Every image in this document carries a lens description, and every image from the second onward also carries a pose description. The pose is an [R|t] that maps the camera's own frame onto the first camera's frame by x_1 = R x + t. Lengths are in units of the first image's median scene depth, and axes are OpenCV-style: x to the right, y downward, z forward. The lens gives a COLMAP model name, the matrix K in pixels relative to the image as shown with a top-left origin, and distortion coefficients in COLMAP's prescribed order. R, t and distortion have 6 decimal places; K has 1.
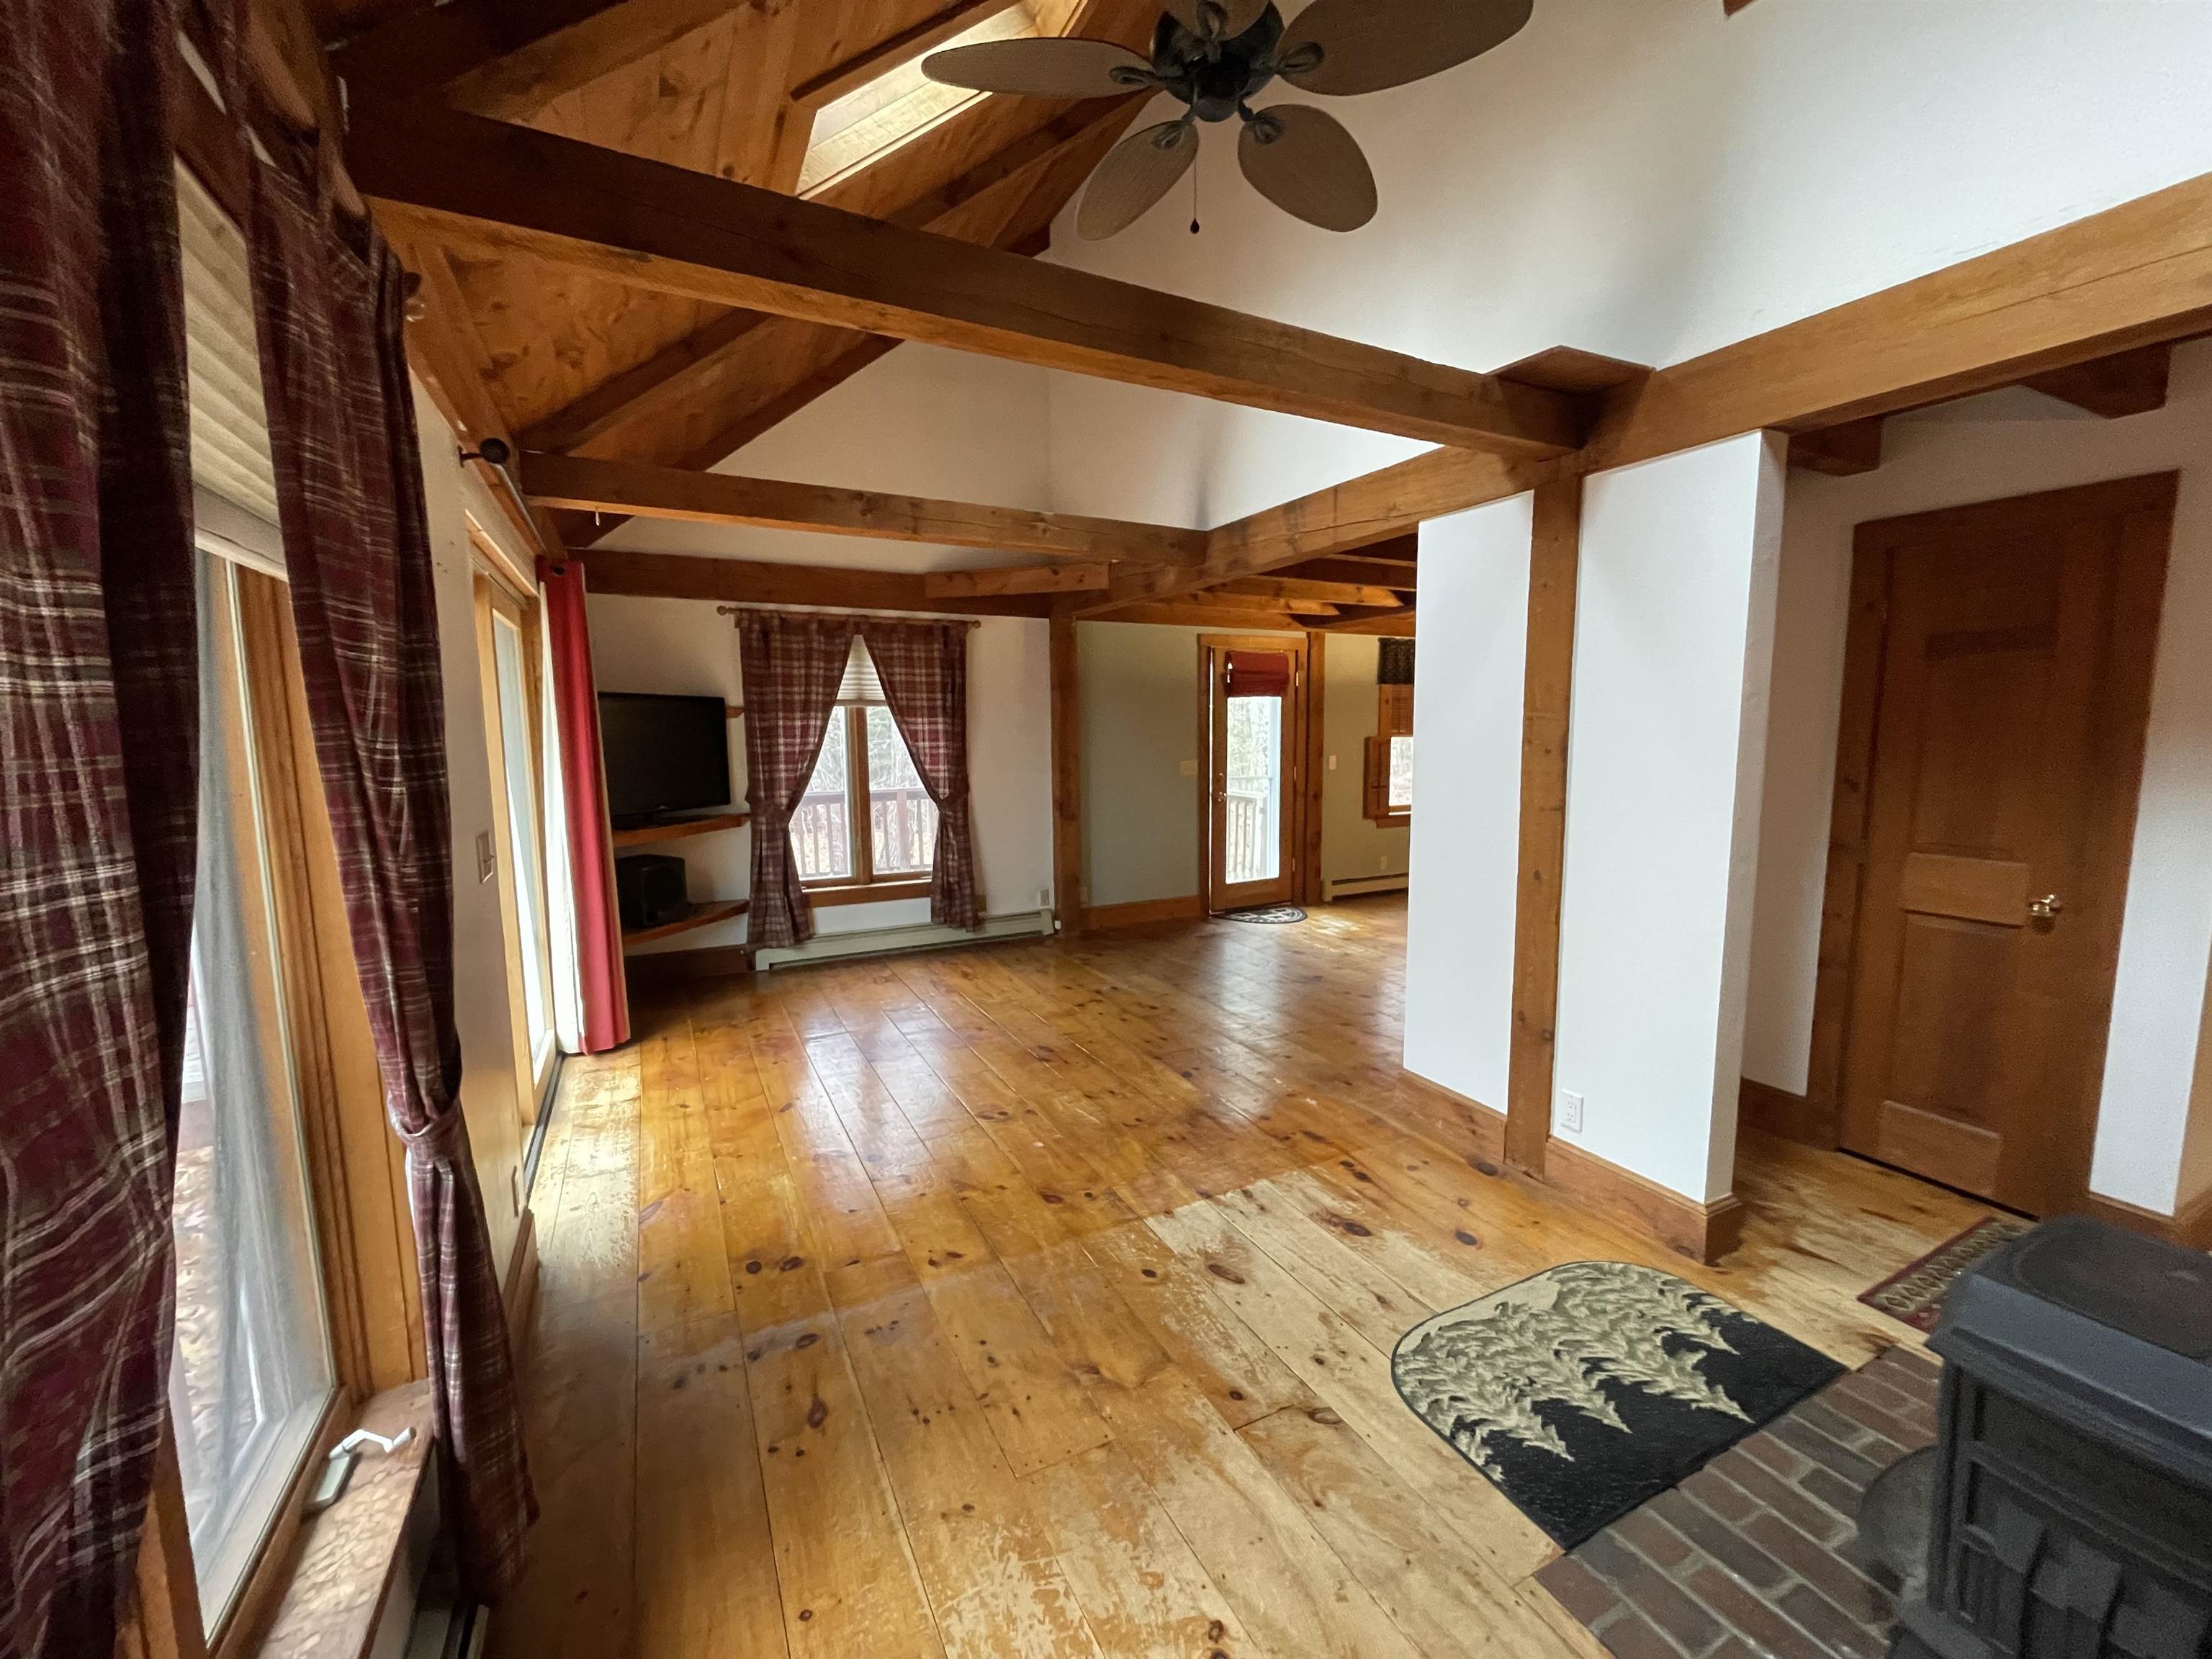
lens RADIAL K [[910.8, 0, 1118.6], [0, 910.8, 822.7], [0, 0, 1]] dist [0.000240, -0.000846]
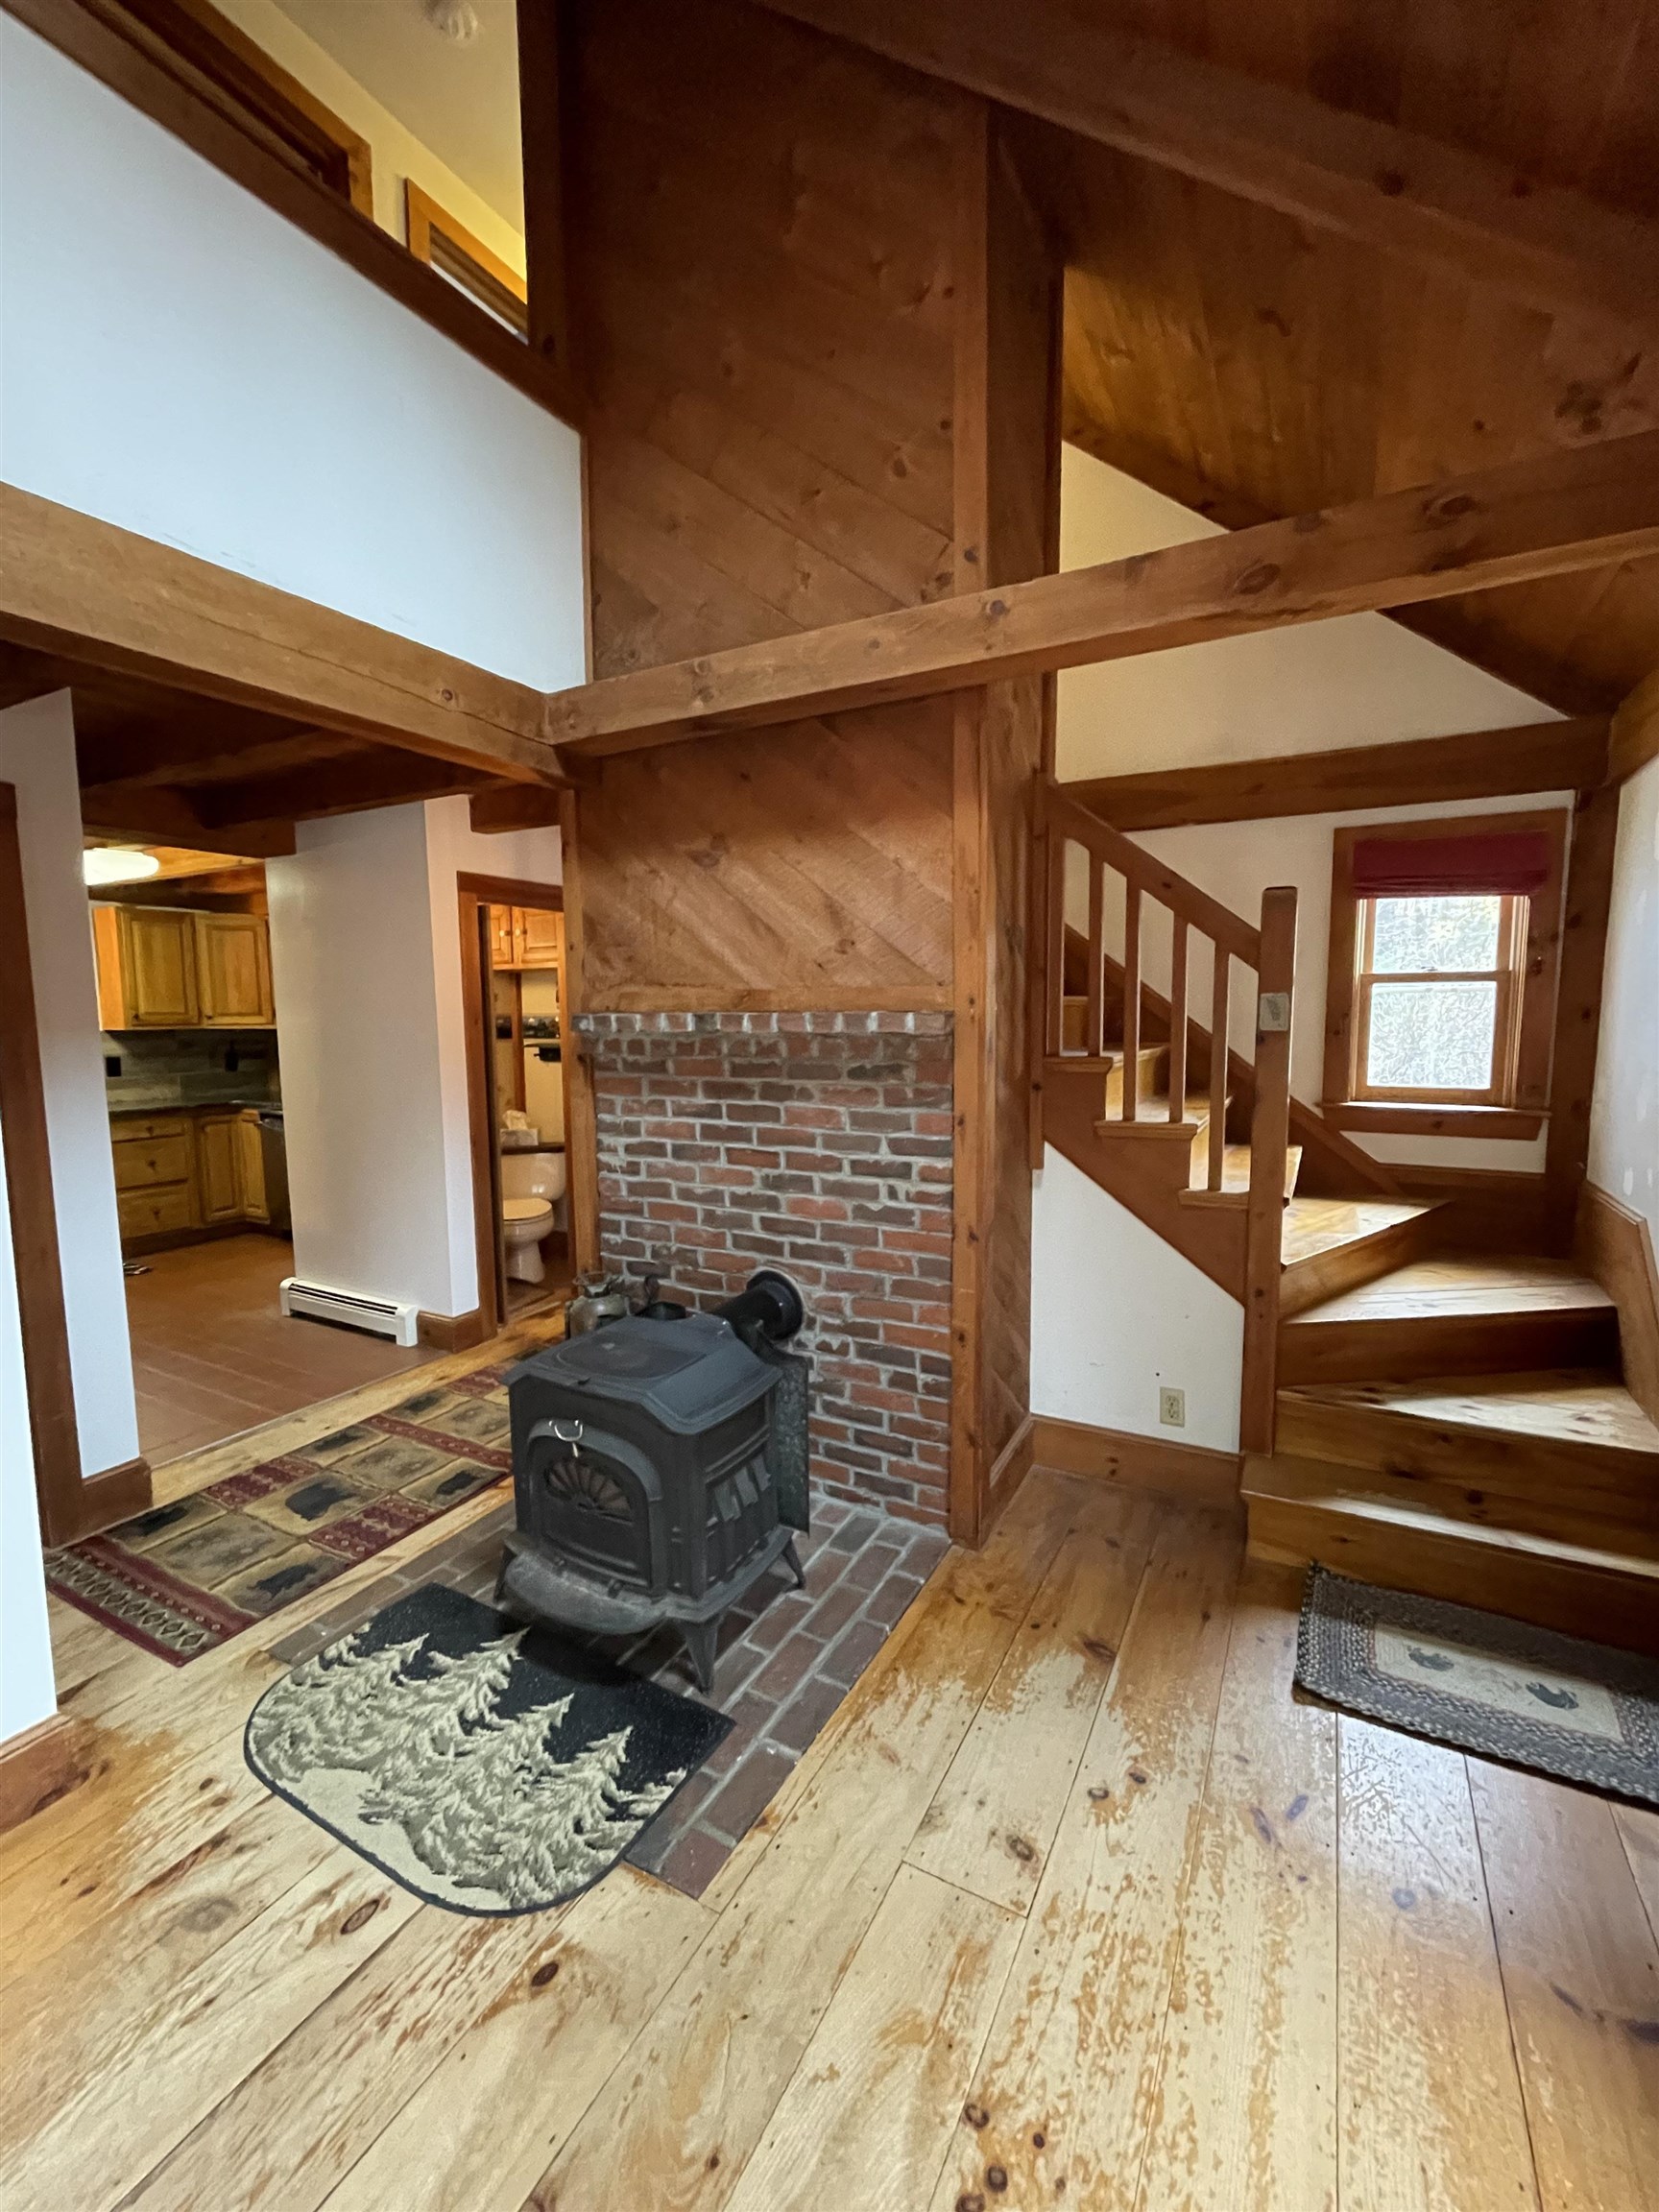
lens RADIAL K [[910.8, 0, 841.2], [0, 910.8, 1105.7], [0, 0, 1]] dist [0.000240, -0.000846]
pose [[-0.562124, -0.073432, 0.823786, -0.375583], [0.108556, 0.980882, 0.161511, -0.106421], [-0.819897, 0.180216, -0.543406, 1.097759]]
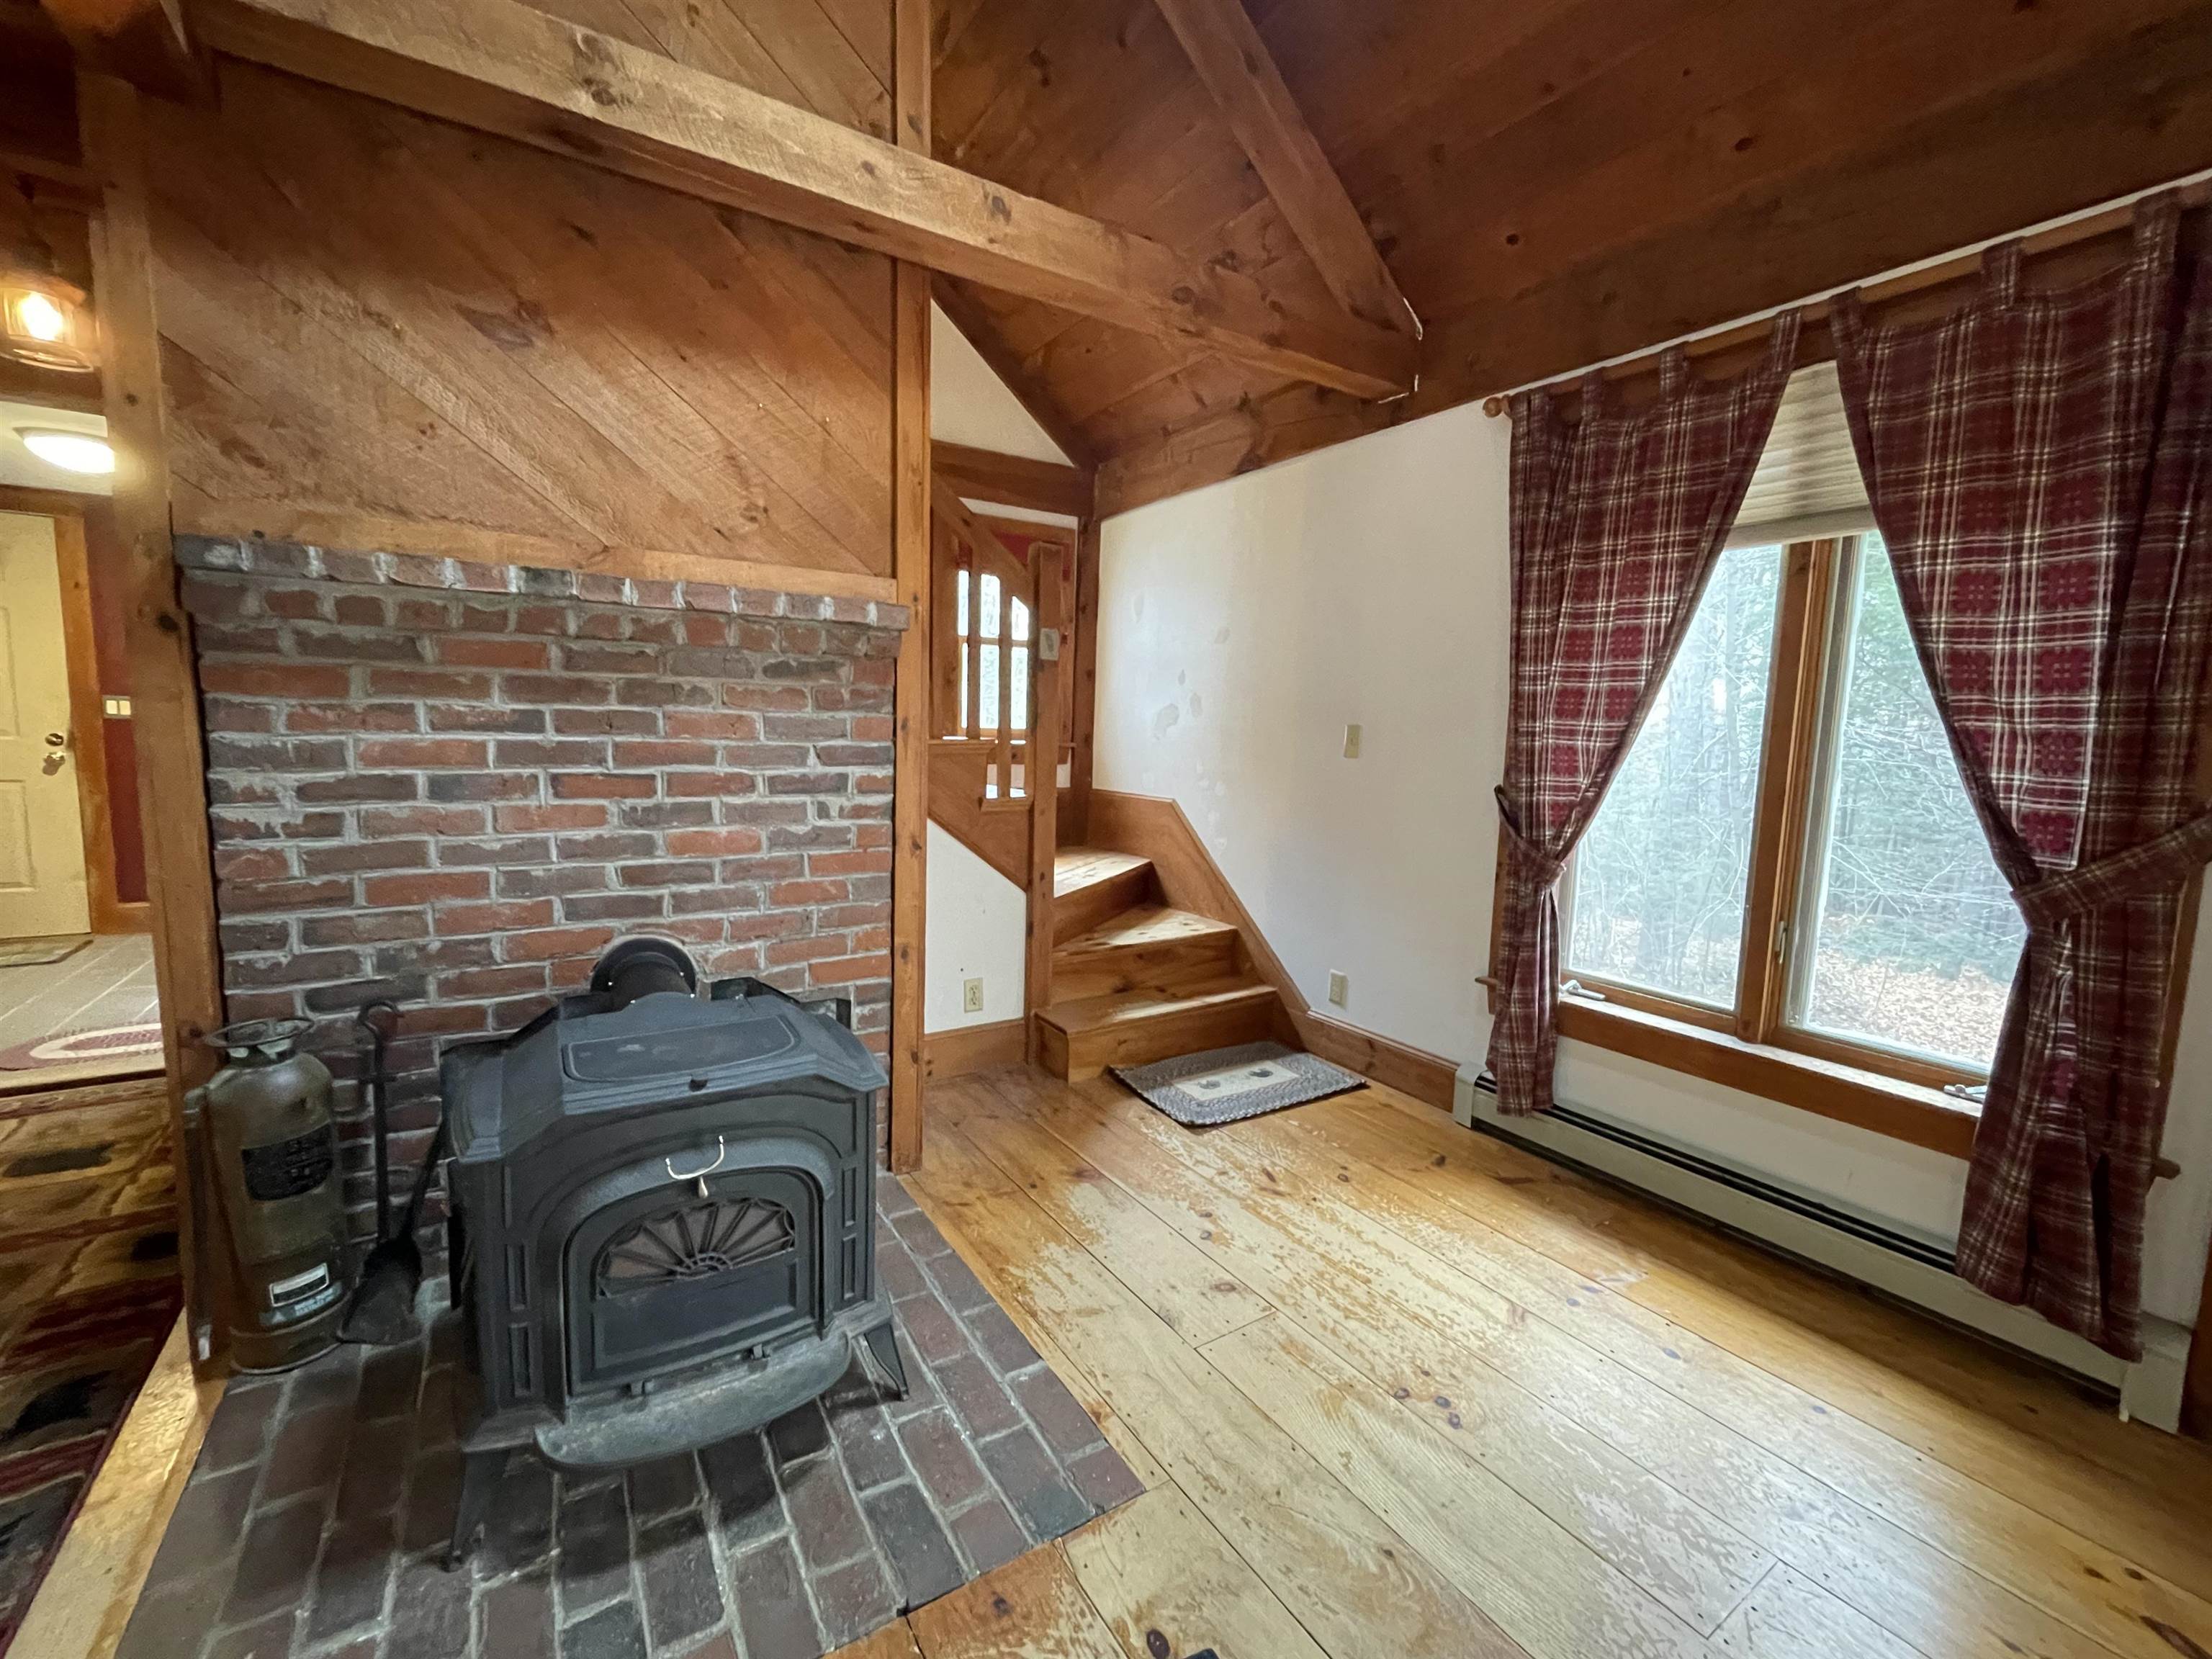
lens RADIAL K [[910.8, 0, 1098.4], [0, 910.8, 826.3], [0, 0, 1]] dist [0.000240, -0.000846]
pose [[-0.996196, -0.008693, -0.086709, 0.336109], [-0.028141, 0.973794, 0.225684, -0.021353], [0.082475, 0.227266, -0.970334, 1.457398]]
